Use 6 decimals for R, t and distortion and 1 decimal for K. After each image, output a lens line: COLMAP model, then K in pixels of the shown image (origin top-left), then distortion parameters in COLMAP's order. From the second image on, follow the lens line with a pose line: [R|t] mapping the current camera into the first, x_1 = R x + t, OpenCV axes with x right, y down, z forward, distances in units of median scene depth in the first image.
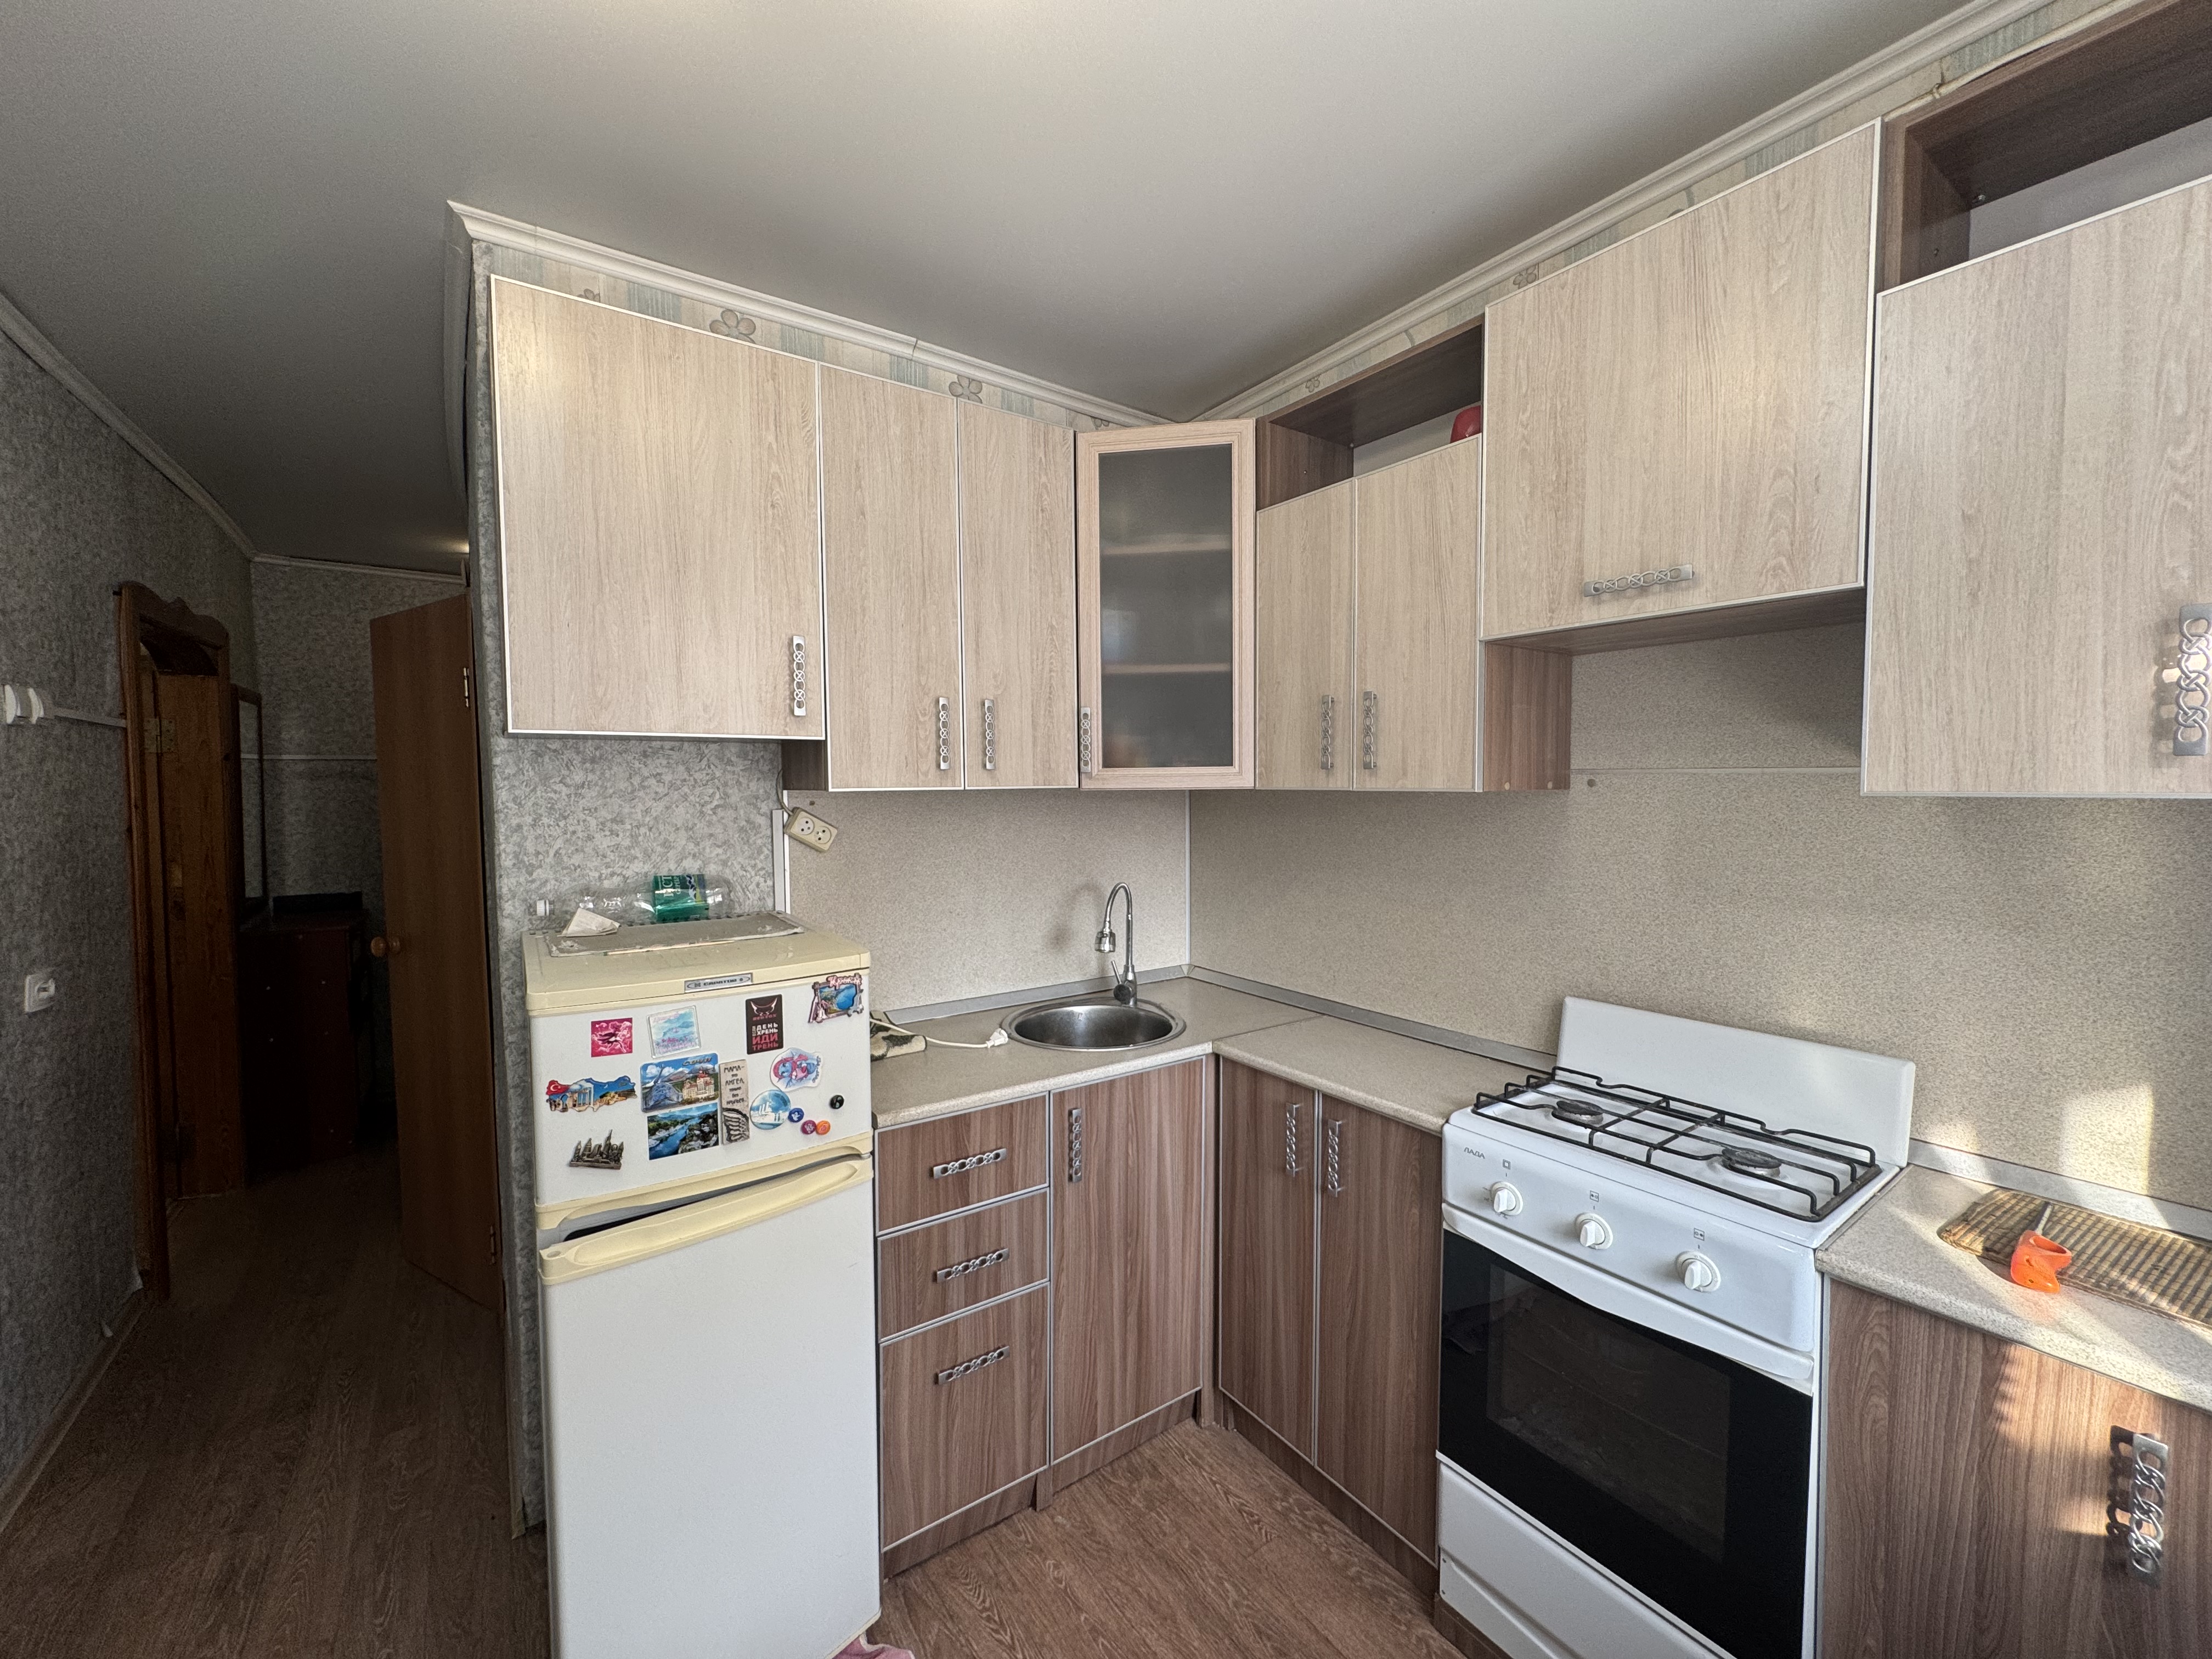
lens RADIAL K [[882.8, 0, 1104.6], [0, 882.8, 827.8], [0, 0, 1]] dist [-0.003650, 0.000657]
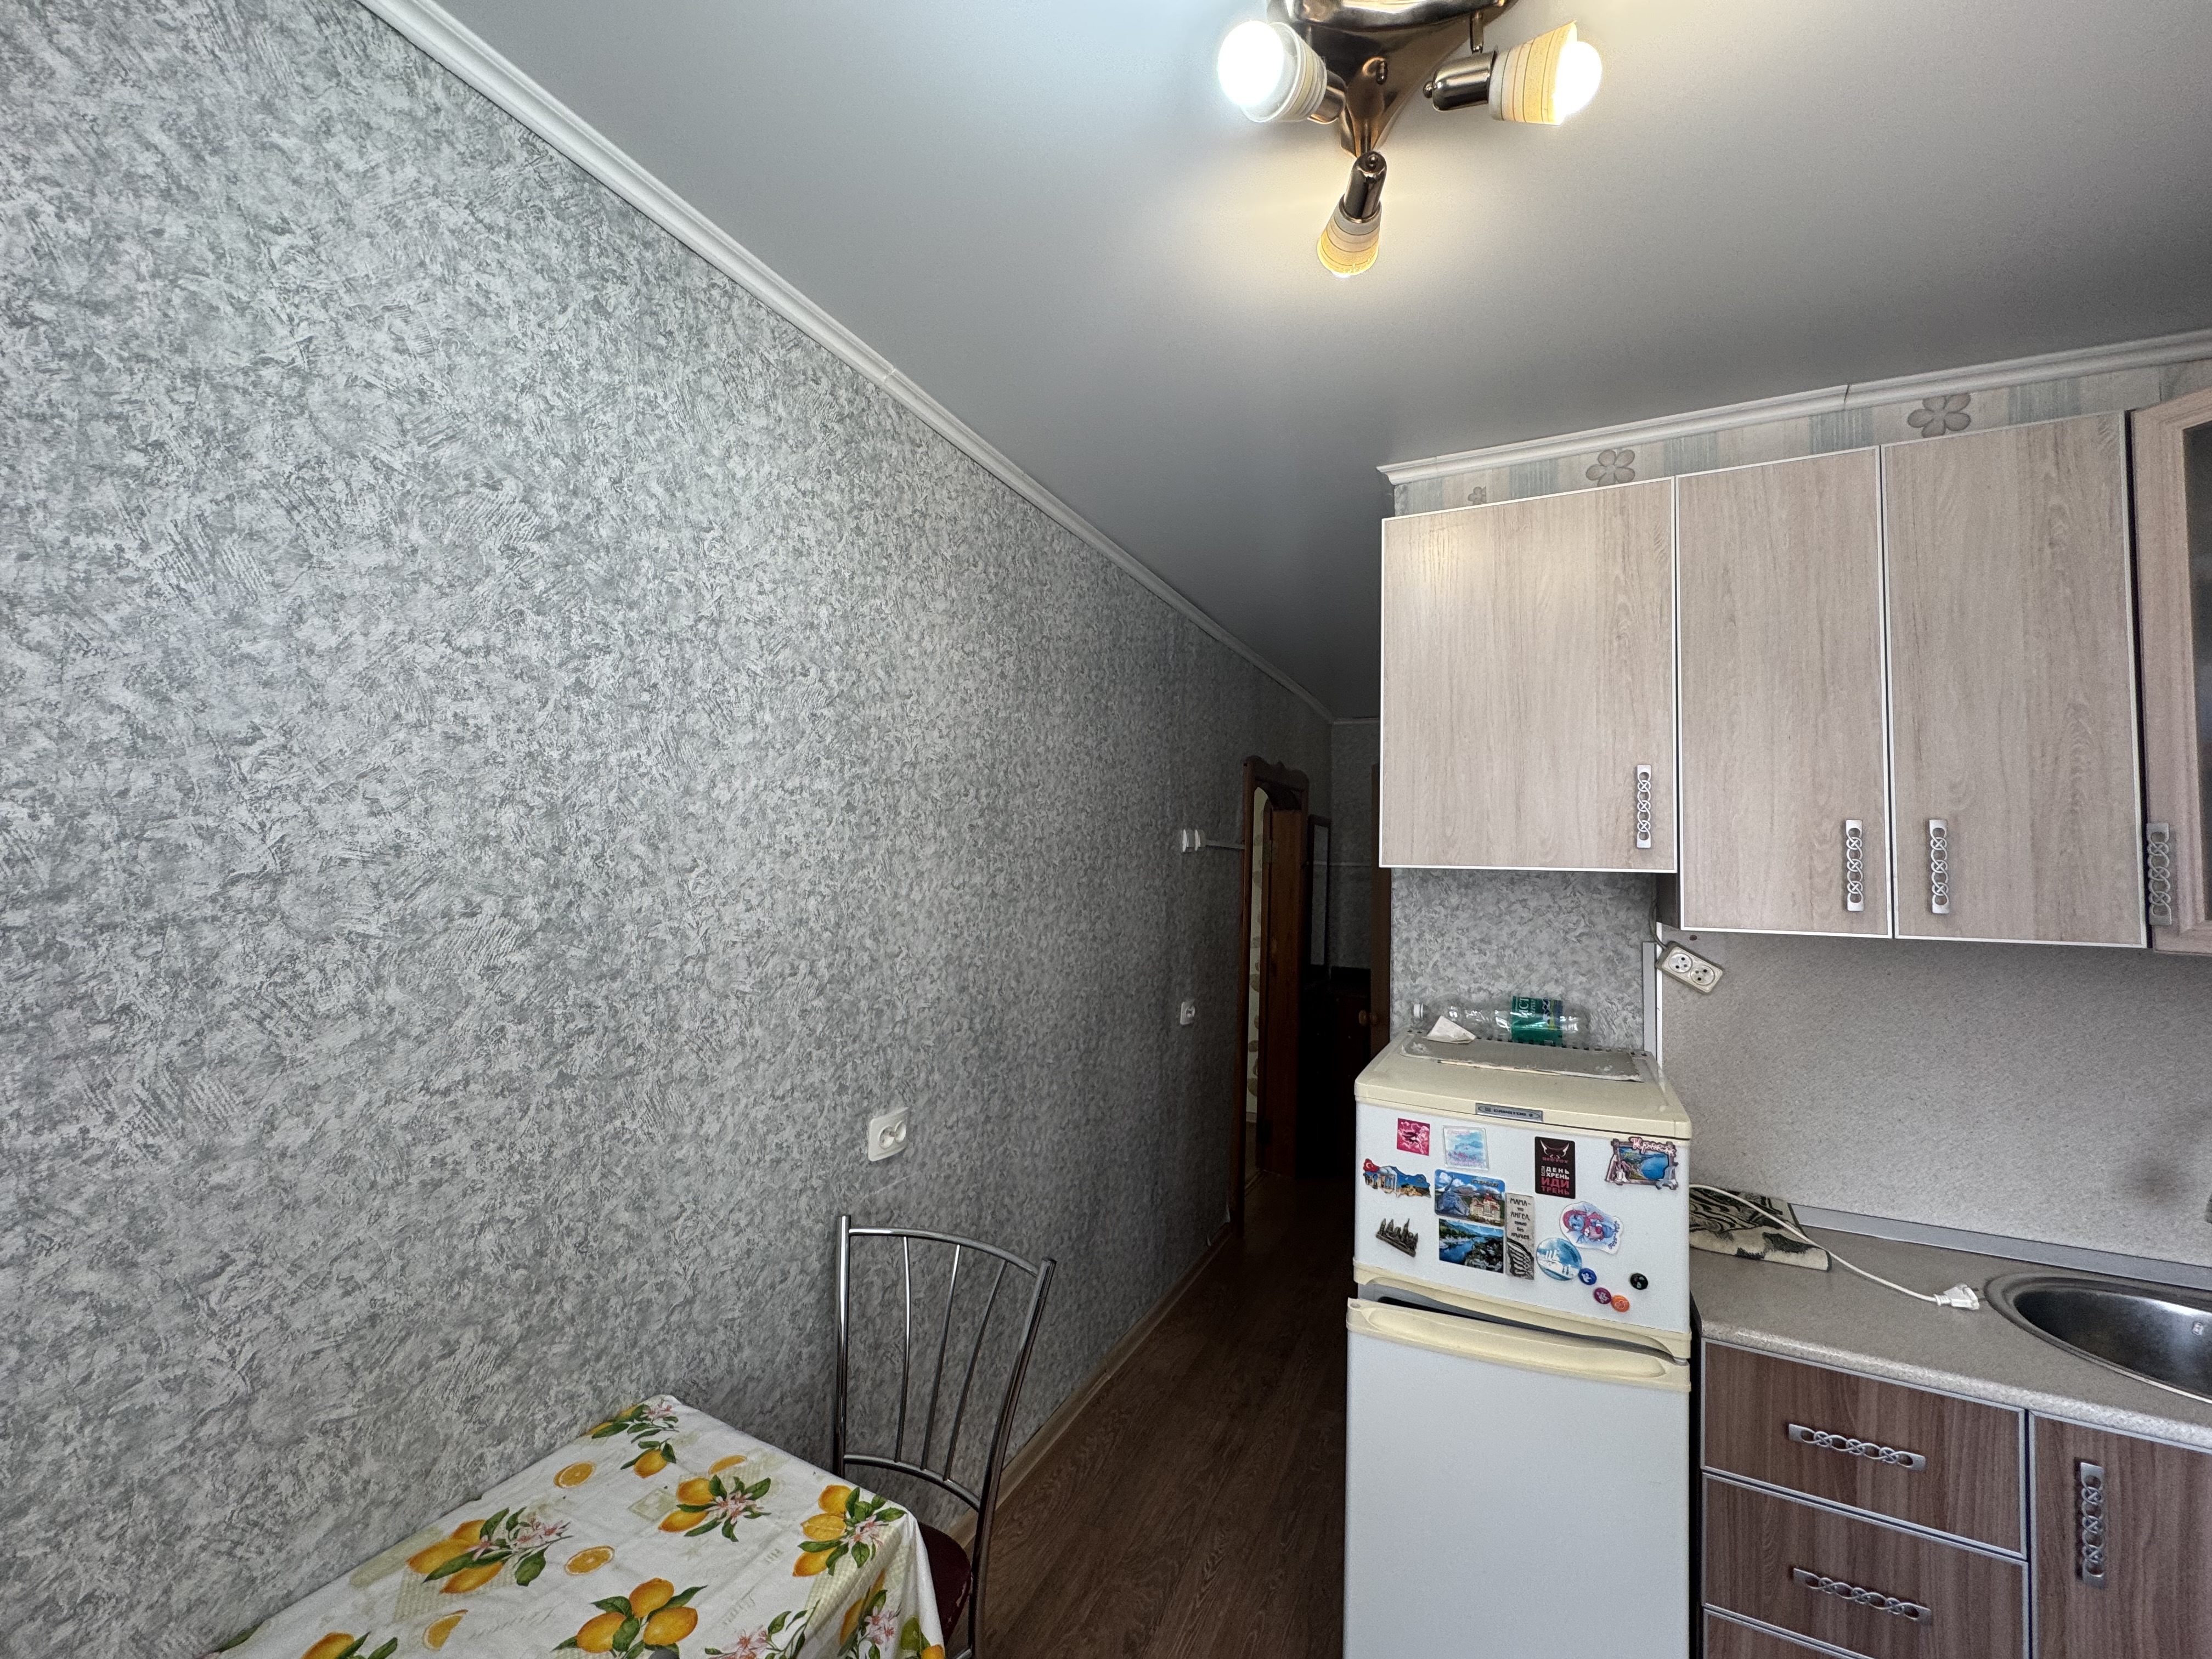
lens RADIAL K [[882.8, 0, 1103.1], [0, 882.8, 827.3], [0, 0, 1]] dist [-0.003650, 0.000657]
pose [[0.484046, -0.024455, -0.874701, 0.202554], [-0.071208, 0.995193, -0.067230, -0.044991], [0.872140, 0.094828, 0.479978, 0.041447]]
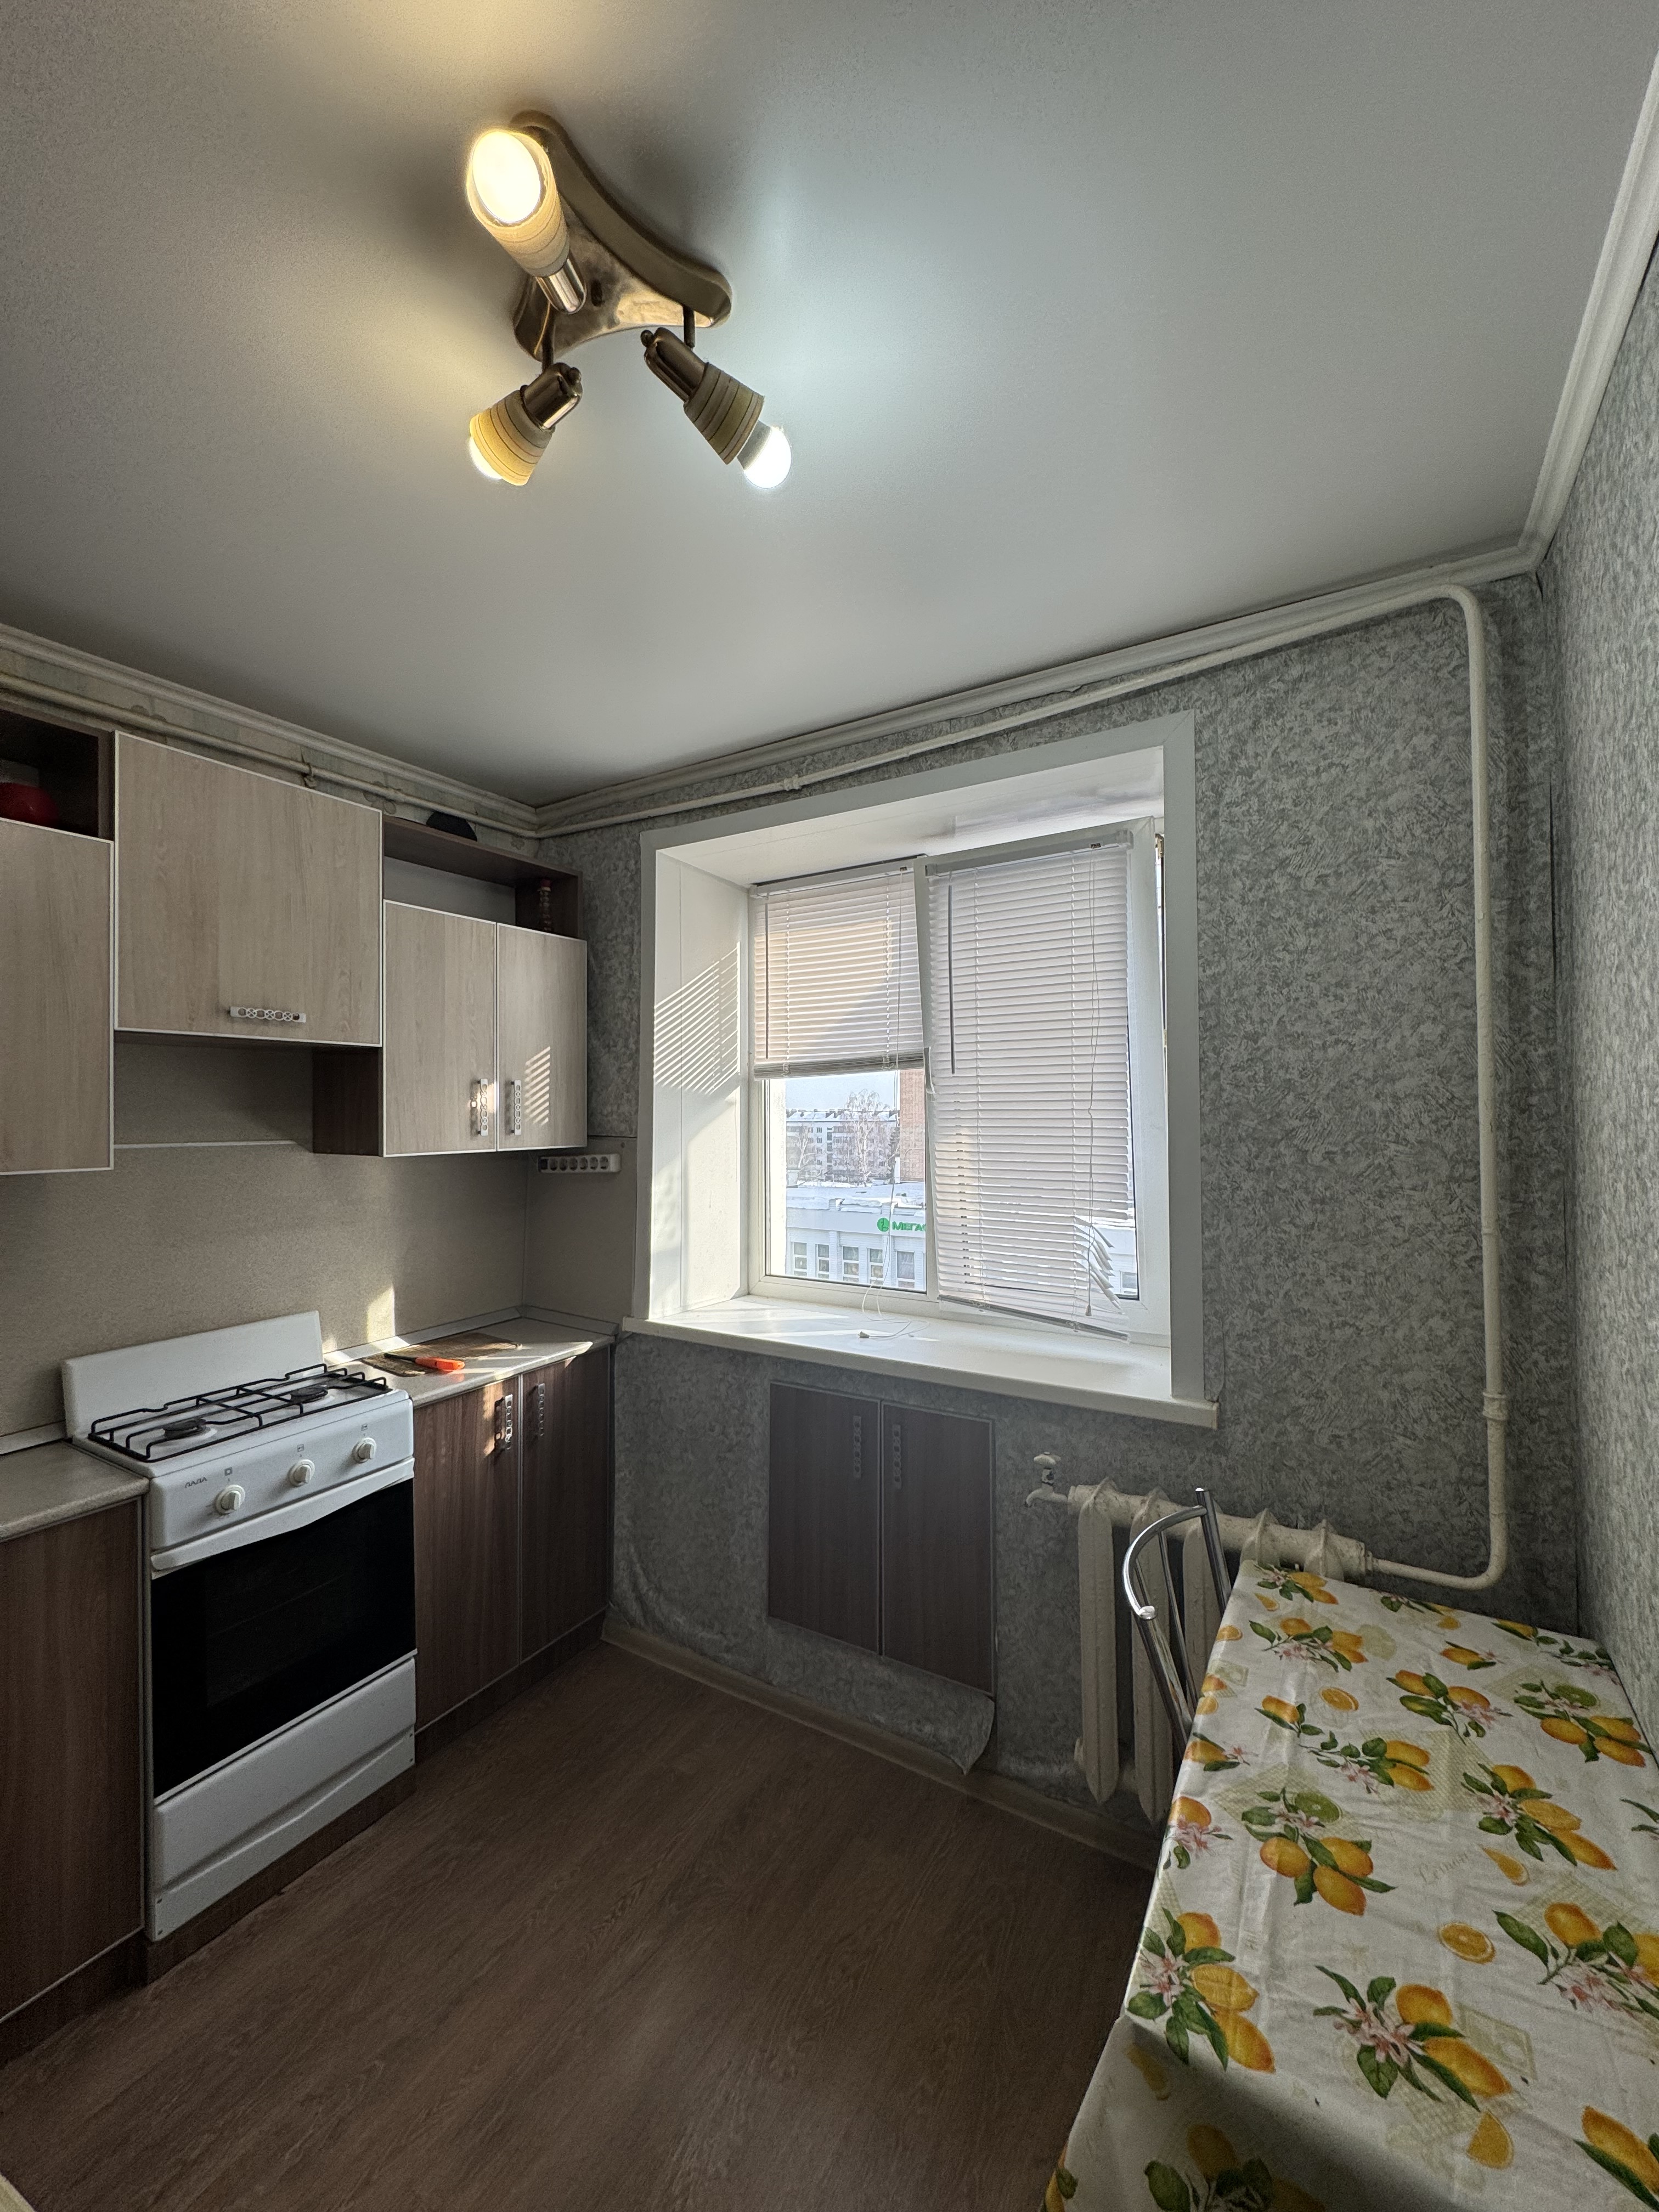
lens RADIAL K [[882.8, 0, 835.1], [0, 882.8, 1103.7], [0, 0, 1]] dist [-0.003650, 0.000657]
pose [[-0.407089, 0.016844, 0.913233, -0.852886], [0.058862, 0.998235, 0.007827, -0.072672], [-0.911490, 0.056941, -0.407362, 0.593946]]
